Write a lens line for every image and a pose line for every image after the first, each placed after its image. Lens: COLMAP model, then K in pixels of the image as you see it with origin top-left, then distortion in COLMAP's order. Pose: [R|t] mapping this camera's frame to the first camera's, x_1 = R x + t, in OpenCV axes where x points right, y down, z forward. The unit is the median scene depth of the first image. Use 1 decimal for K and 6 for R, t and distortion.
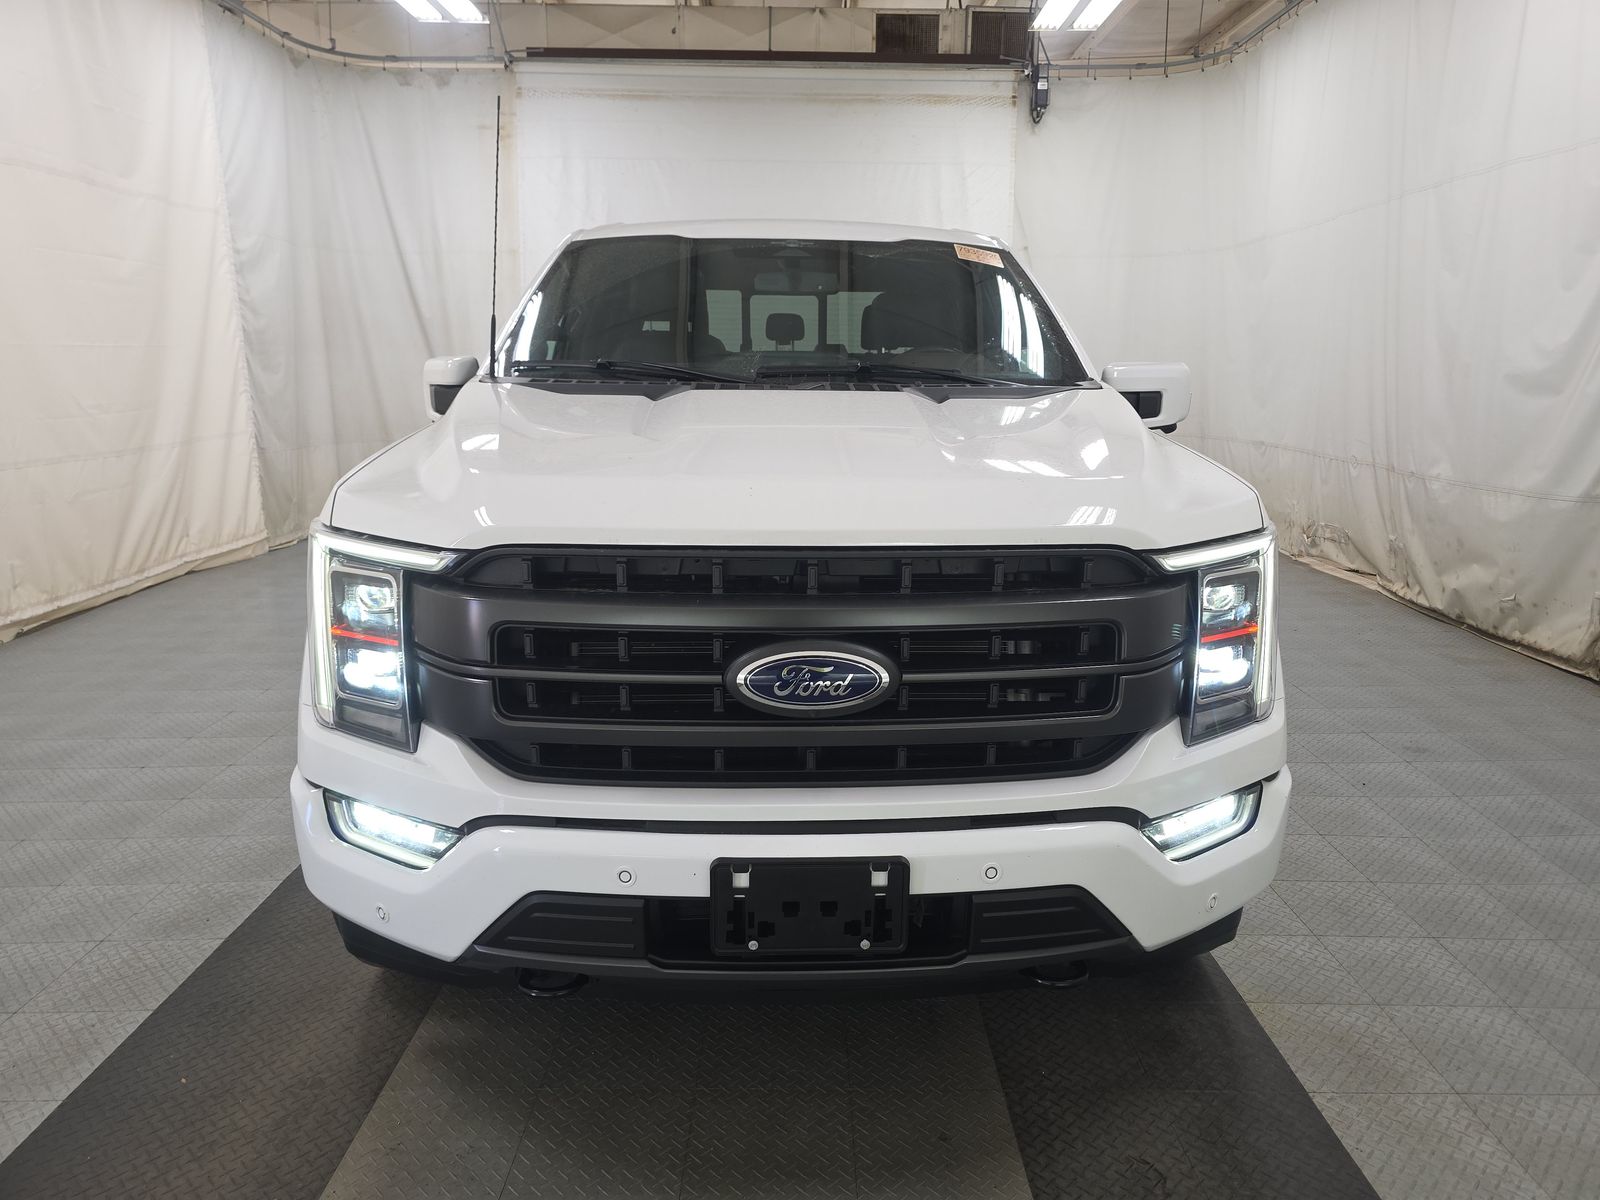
lens RADIAL K [[1067.1, 0, 806.5], [0, 1067.1, 596.4], [0, 0, 1]] dist [0.053334, -0.045925]
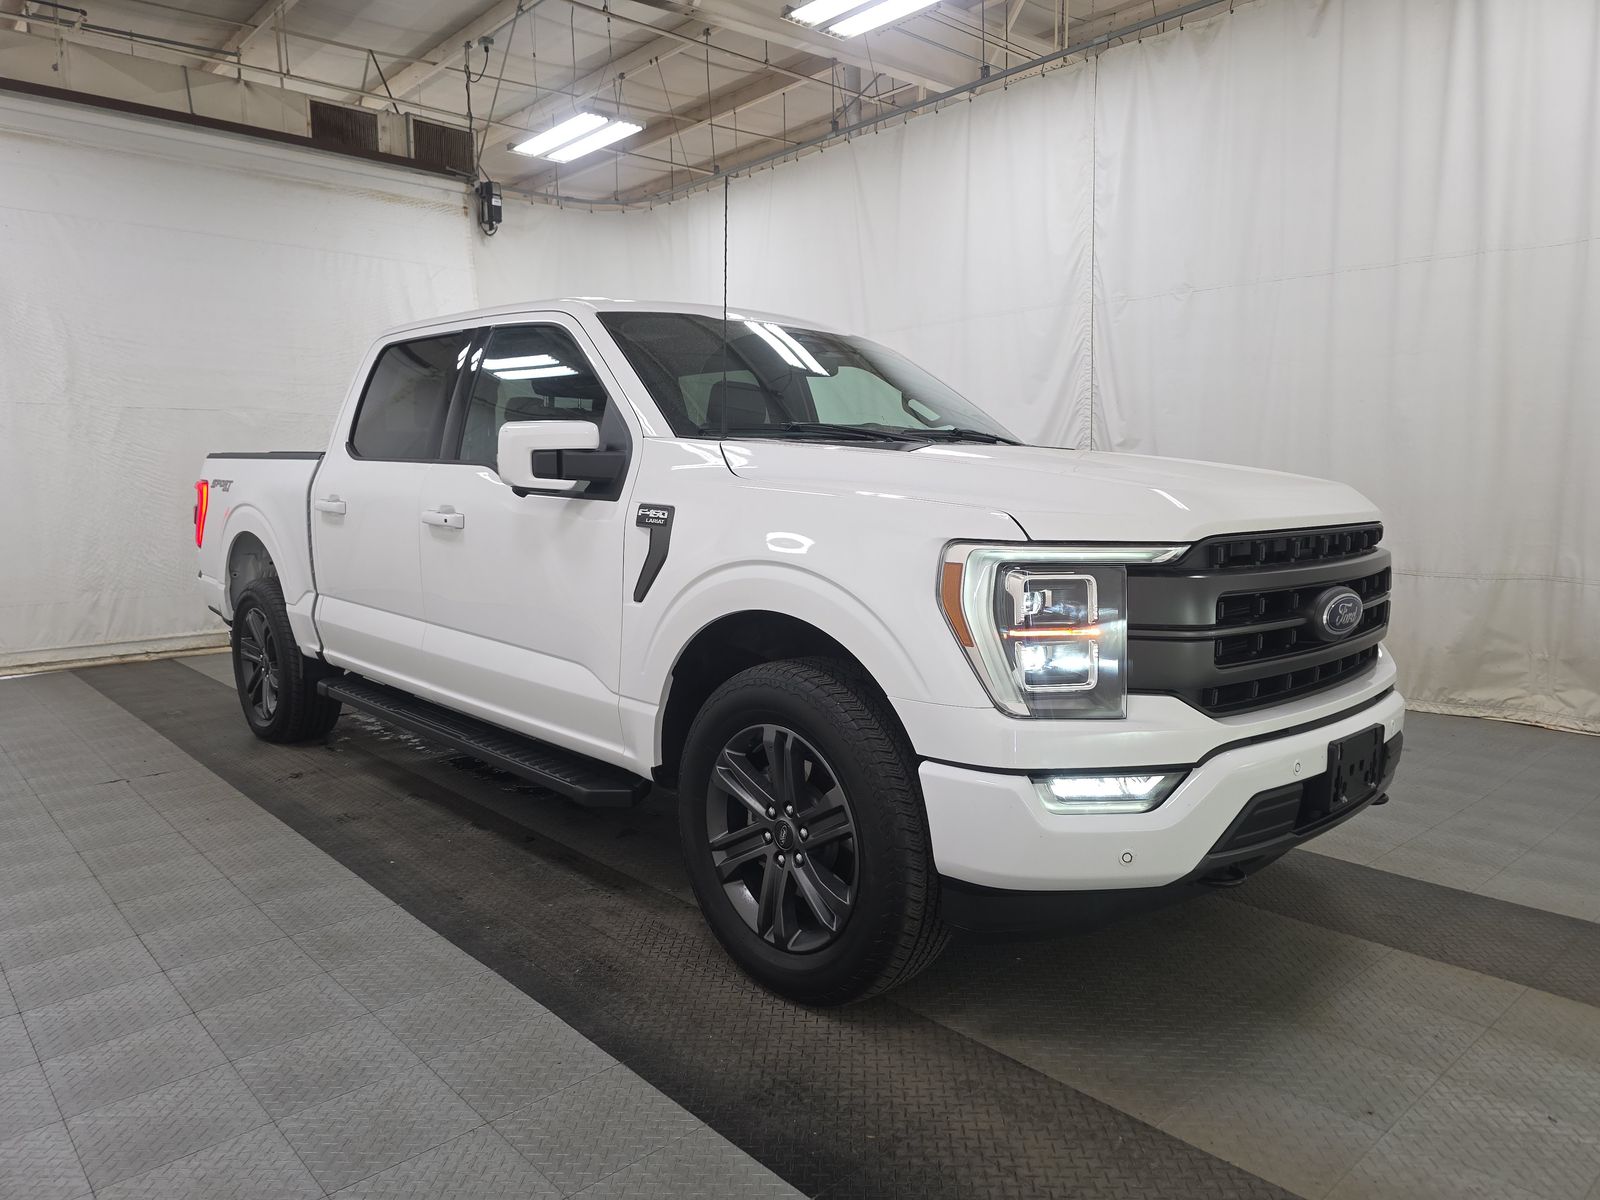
lens RADIAL K [[1072.1, 0, 799.0], [0, 1072.1, 612.7], [0, 0, 1]] dist [0.045933, -0.043109]
pose [[0.755911, -0.092057, 0.648170, -0.272597], [0.149484, 0.988180, -0.033984, 0.002537], [-0.637380, 0.122580, 0.760737, 0.057340]]
